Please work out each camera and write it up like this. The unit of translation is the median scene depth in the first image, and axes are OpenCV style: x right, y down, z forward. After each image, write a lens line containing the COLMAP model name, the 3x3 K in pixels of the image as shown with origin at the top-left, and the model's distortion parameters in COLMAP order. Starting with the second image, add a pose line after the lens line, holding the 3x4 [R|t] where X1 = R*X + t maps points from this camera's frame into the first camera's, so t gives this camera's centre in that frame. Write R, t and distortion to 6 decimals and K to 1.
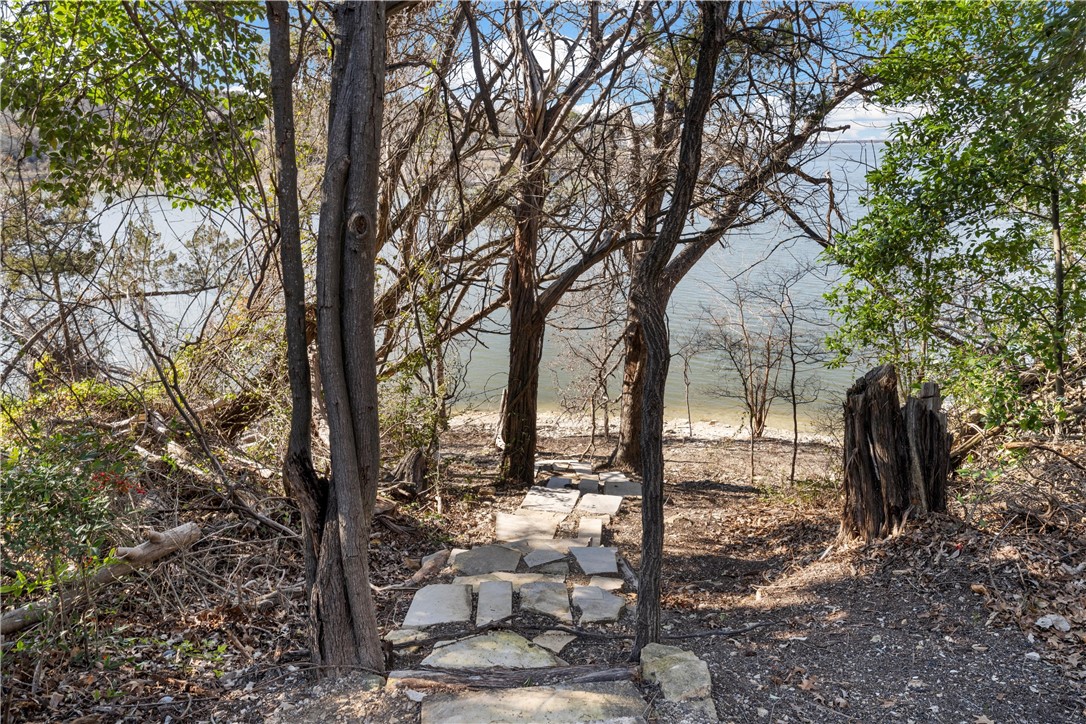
lens RADIAL K [[849.1, 0, 543.0], [0, 849.1, 362.0], [0, 0, 1]] dist [-0.000410, -0.000423]
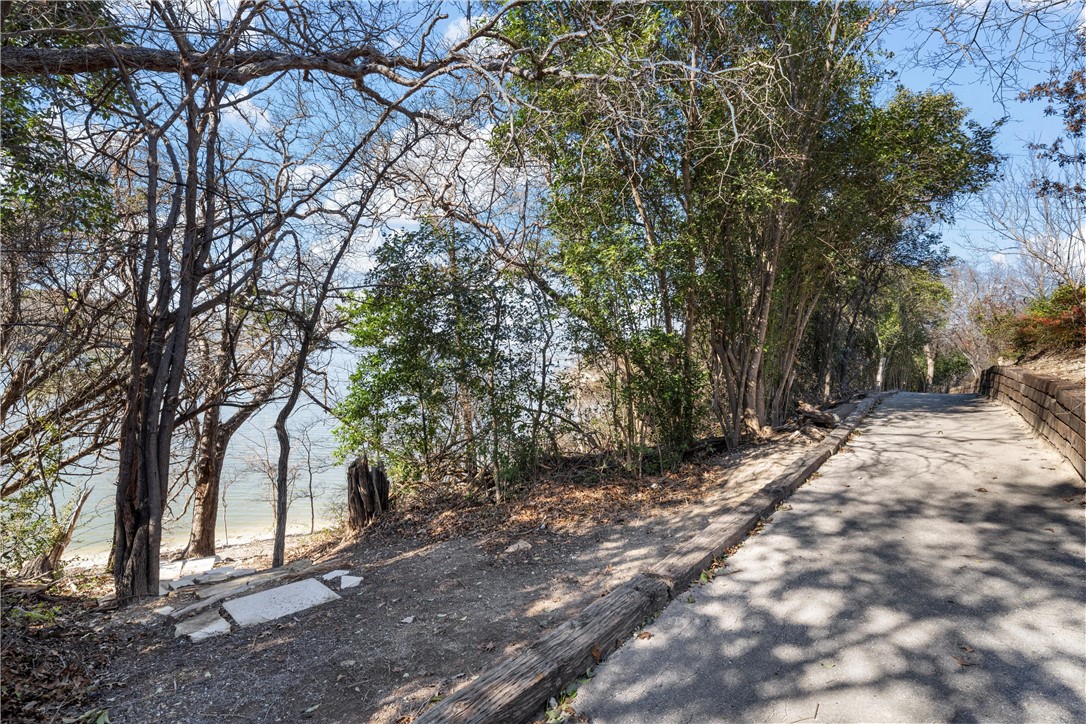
lens RADIAL K [[849.1, 0, 543.0], [0, 849.1, 362.0], [0, 0, 1]] dist [-0.000410, -0.000423]
pose [[0.817573, 0.024836, 0.575290, -0.557653], [0.085704, 0.982693, -0.164223, 0.174537], [-0.569412, 0.183569, 0.801294, -1.242249]]
